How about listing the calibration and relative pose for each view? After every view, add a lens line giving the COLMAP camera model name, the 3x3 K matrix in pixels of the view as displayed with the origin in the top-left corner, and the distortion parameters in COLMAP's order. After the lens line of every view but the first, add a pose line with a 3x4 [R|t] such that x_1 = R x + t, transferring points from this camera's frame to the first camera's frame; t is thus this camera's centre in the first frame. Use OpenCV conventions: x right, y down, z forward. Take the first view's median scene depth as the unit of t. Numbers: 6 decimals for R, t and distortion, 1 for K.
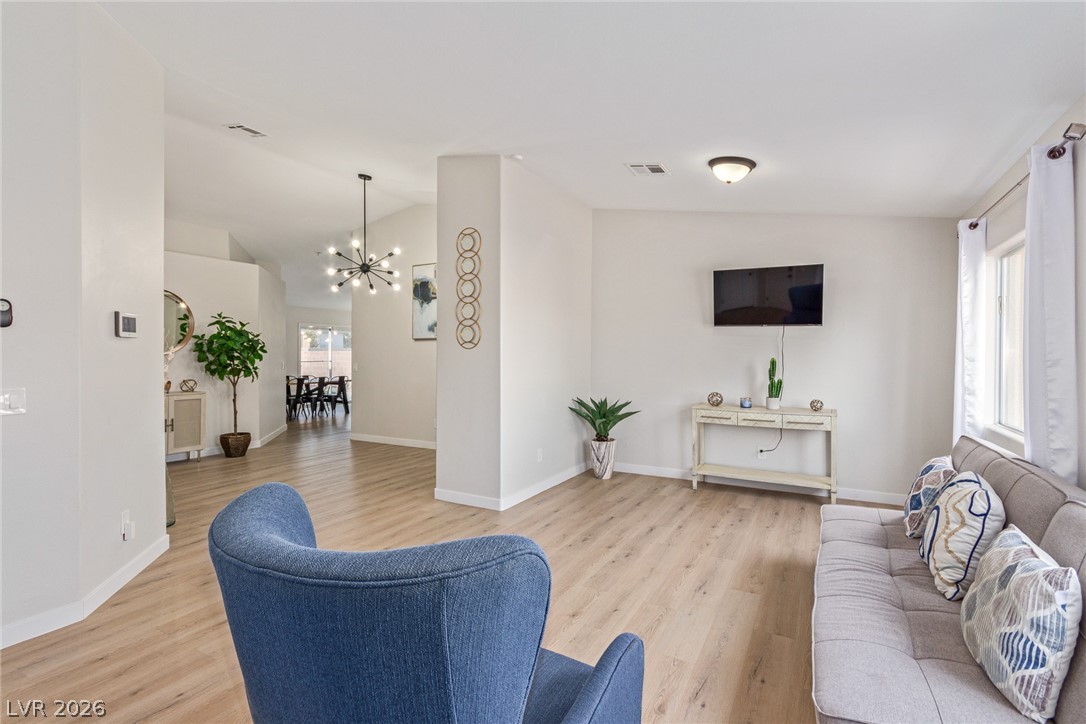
lens RADIAL K [[506.5, 0, 543.3], [0, 506.5, 358.3], [0, 0, 1]] dist [0.000986, 0.000542]
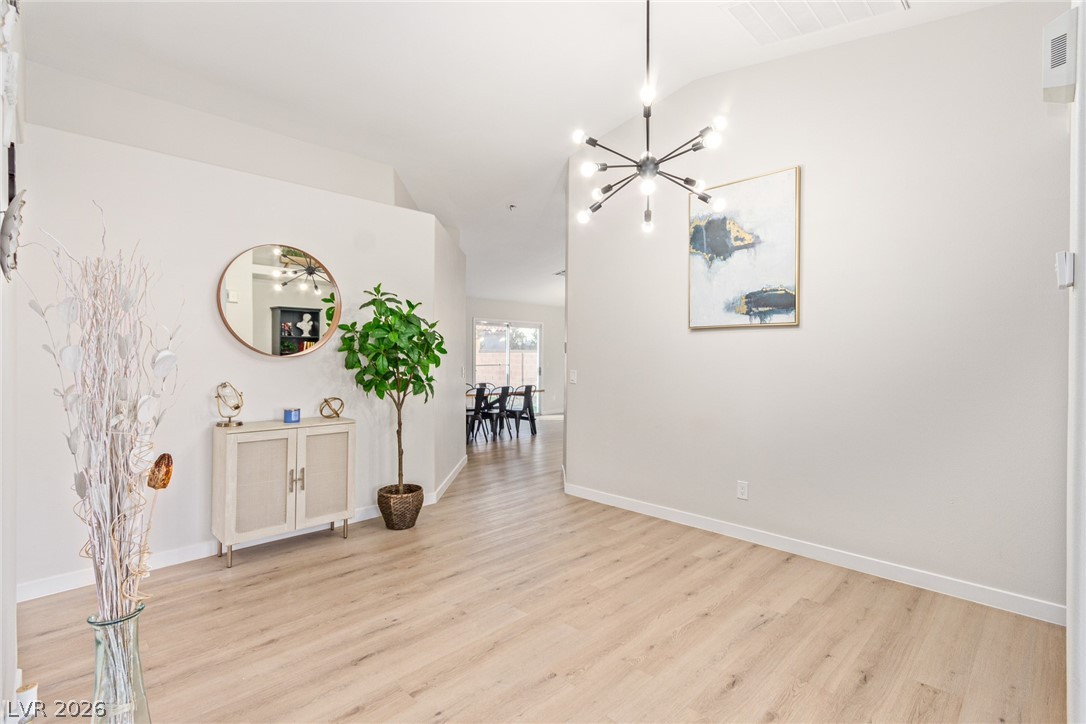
lens RADIAL K [[506.5, 0, 543.3], [0, 506.5, 358.3], [0, 0, 1]] dist [0.000986, 0.000542]
pose [[0.960618, 0.001760, -0.277867, -0.276402], [-0.002572, 0.999993, -0.002558, -0.003905], [0.277861, 0.003172, 0.960616, 0.466859]]
